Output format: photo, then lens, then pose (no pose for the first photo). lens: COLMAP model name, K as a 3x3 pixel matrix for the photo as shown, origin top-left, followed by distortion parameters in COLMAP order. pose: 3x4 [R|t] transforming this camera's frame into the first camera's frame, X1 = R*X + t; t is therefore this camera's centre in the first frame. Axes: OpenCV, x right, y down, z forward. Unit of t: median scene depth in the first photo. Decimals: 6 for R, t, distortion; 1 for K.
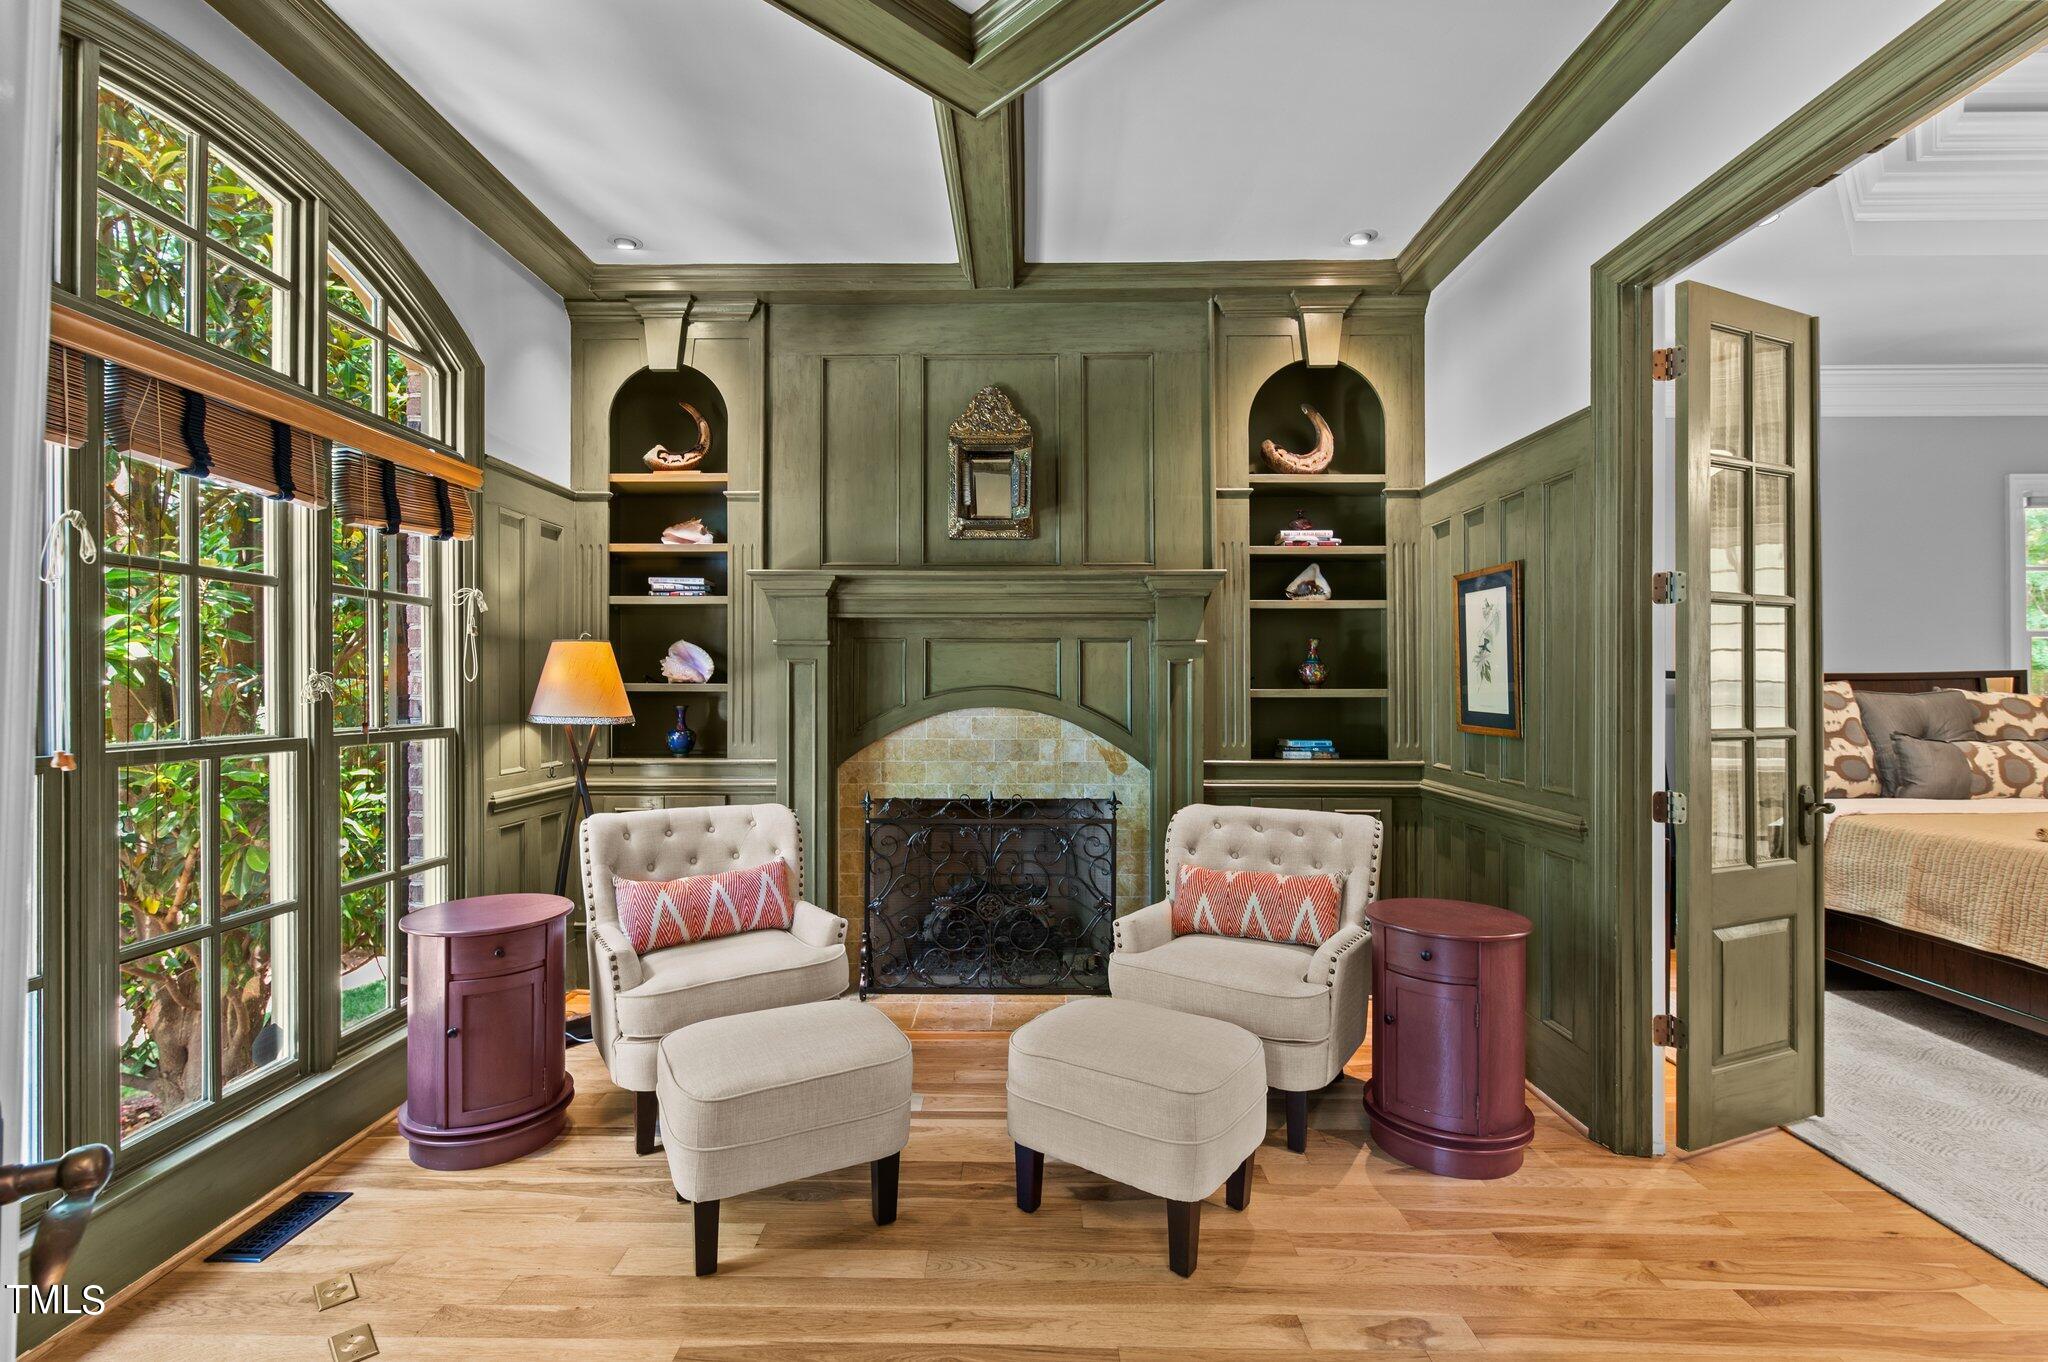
lens RADIAL K [[935.5, 0, 1027.8], [0, 935.5, 676.4], [0, 0, 1]] dist [0.001160, 0.000488]
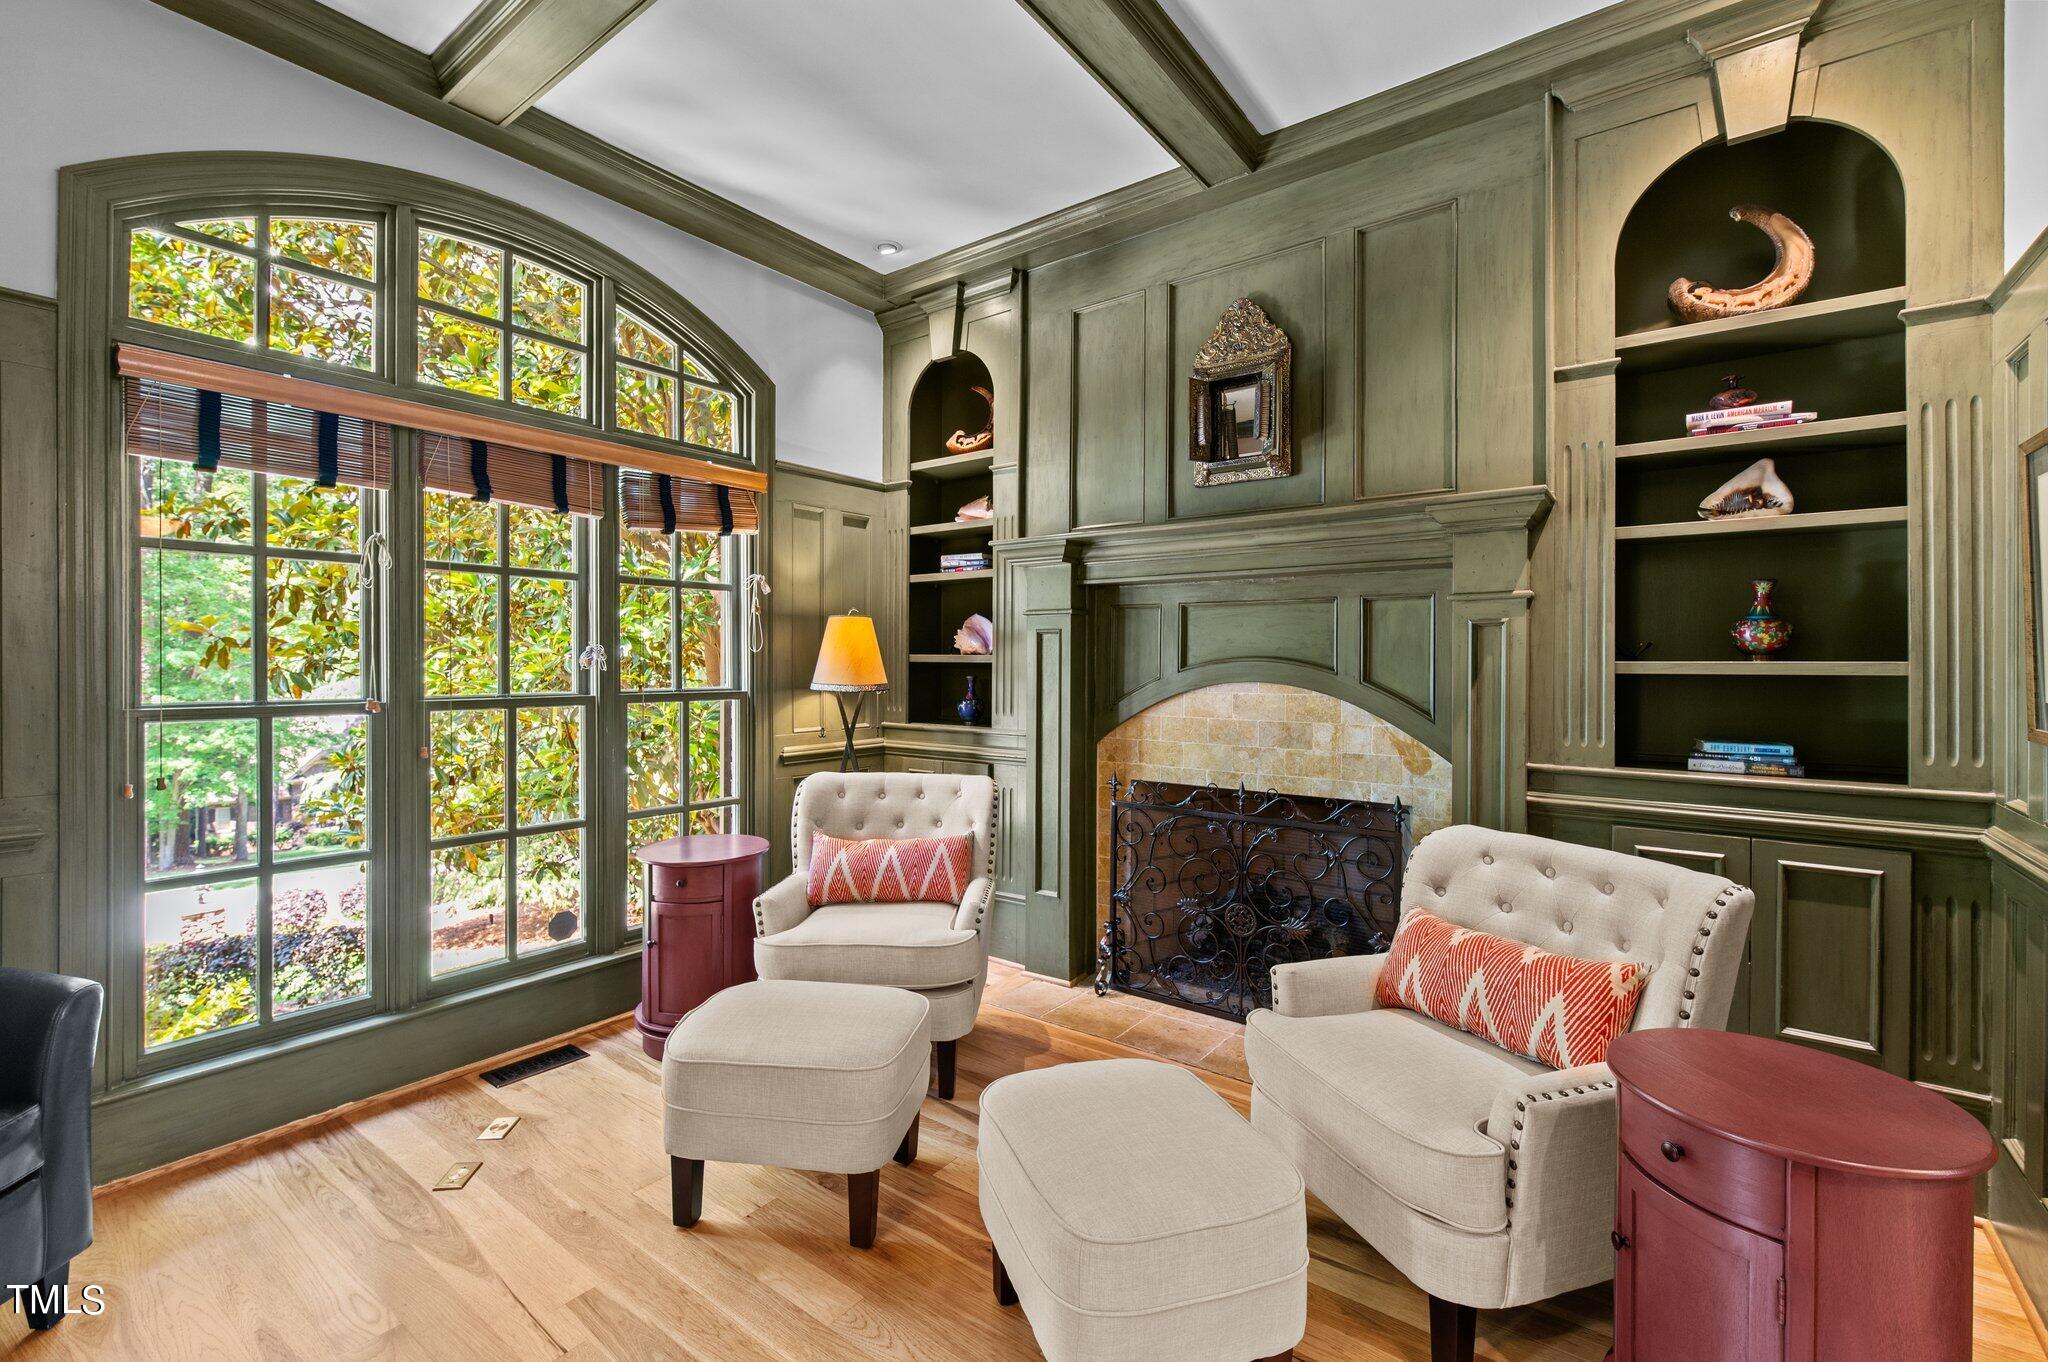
lens RADIAL K [[901.0, 0, 998.1], [0, 901.0, 656.7], [0, 0, 1]] dist [0.001826, 0.000062]
pose [[0.792817, -0.000856, -0.609460, 0.280021], [0.004683, 0.999978, 0.004688, 0.005343], [0.609442, -0.006571, 0.792803, 0.225885]]
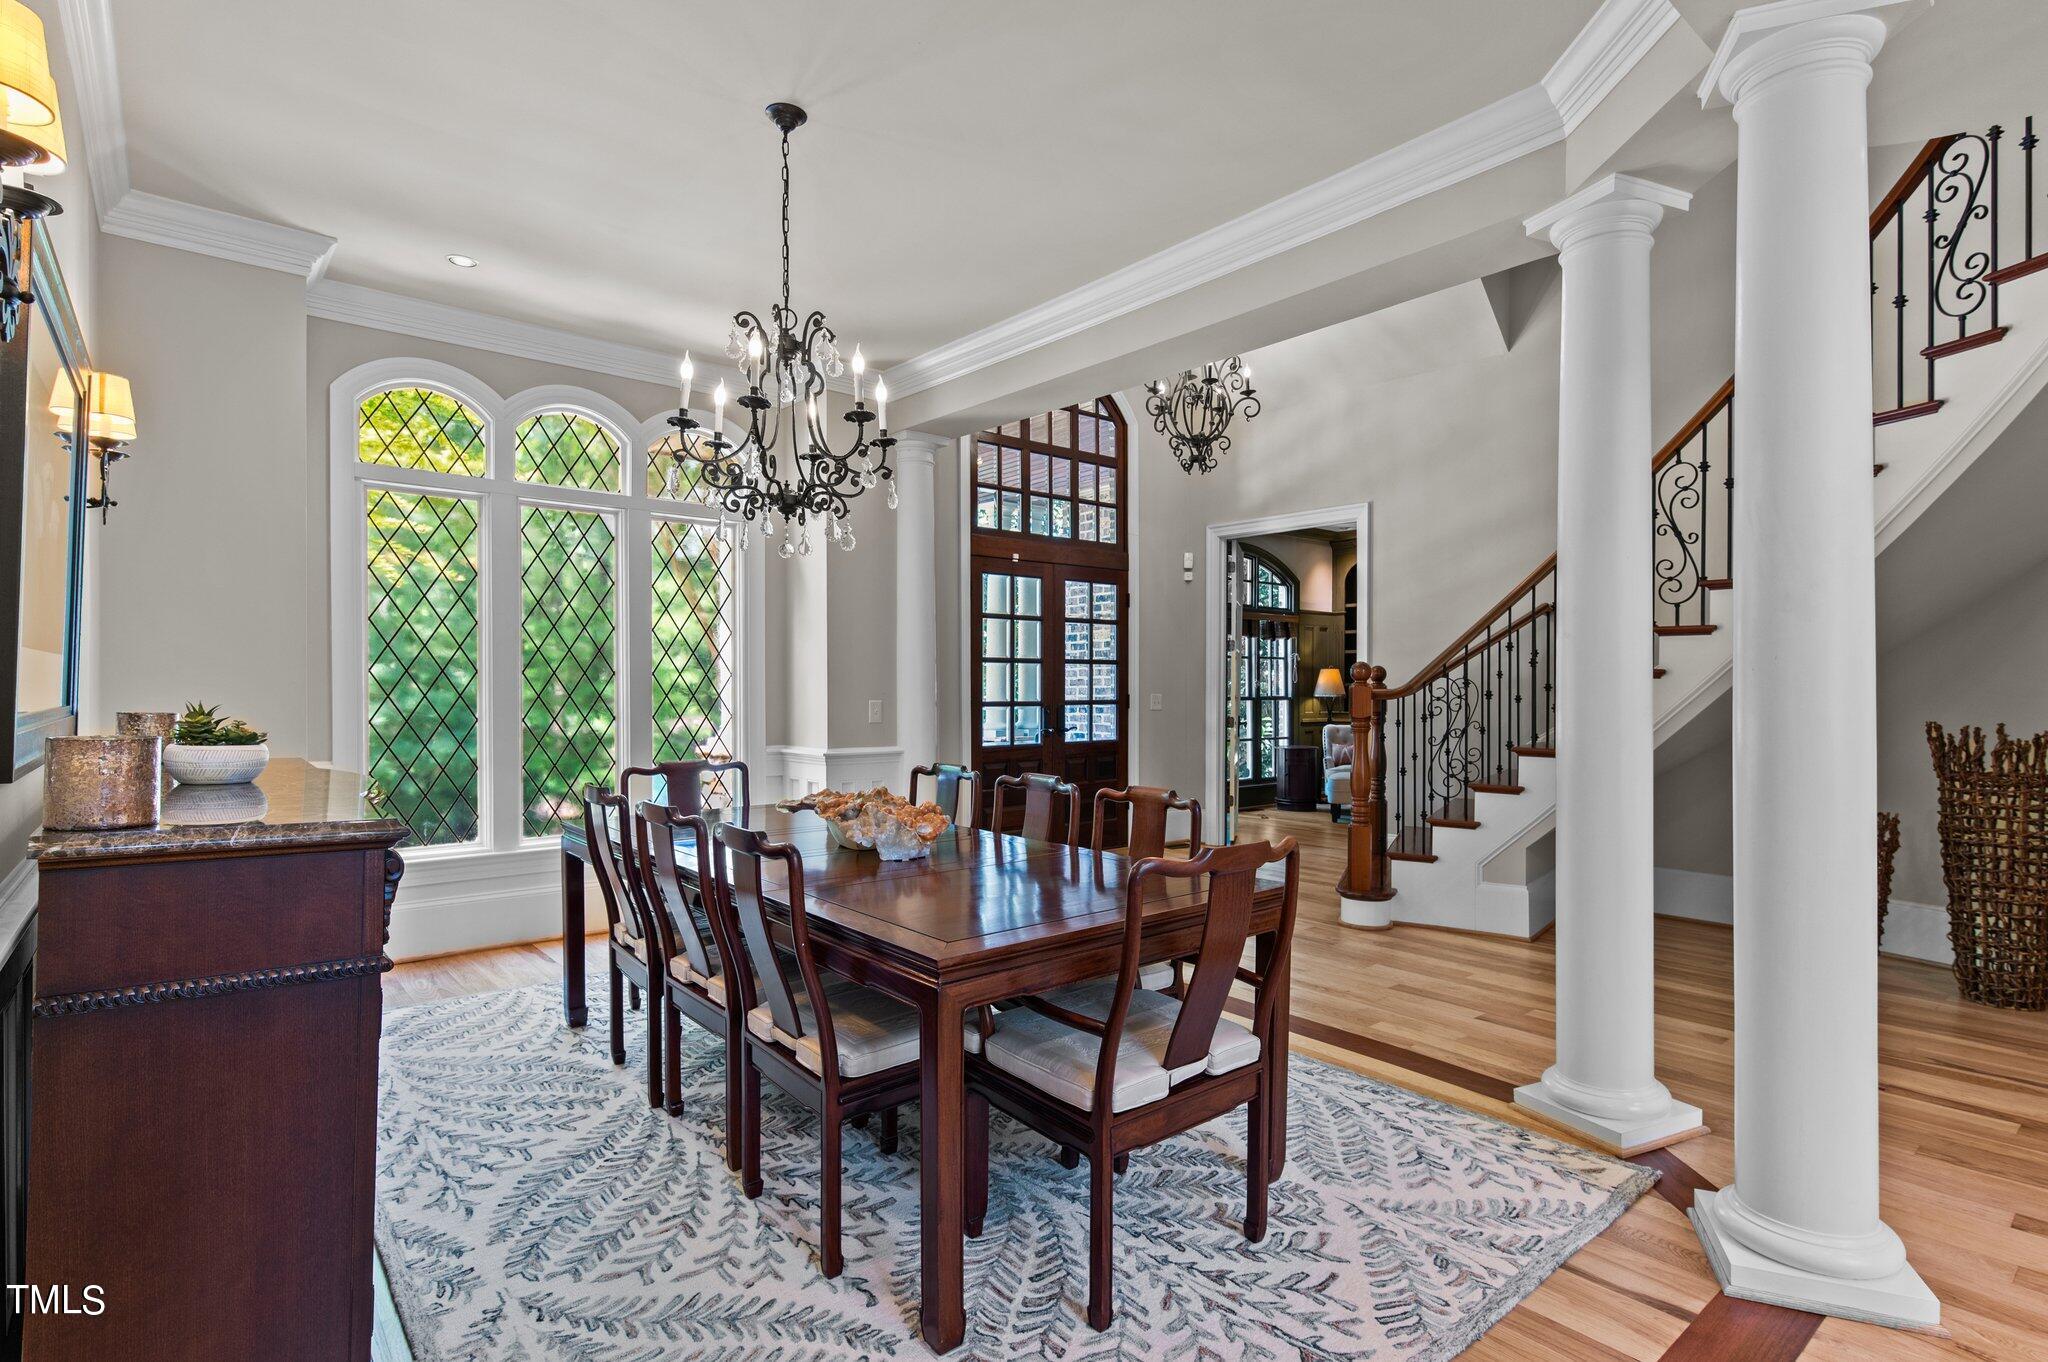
lens RADIAL K [[1017.4, 0, 1024.0], [0, 1017.4, 681.0], [0, 0, 1]] dist [0.000541, -0.000002]
pose [[0.643427, 0.002326, -0.765504, 1.197028], [0.003060, 0.999980, 0.005610, -0.017682], [0.765501, -0.005952, 0.643407, -1.586131]]
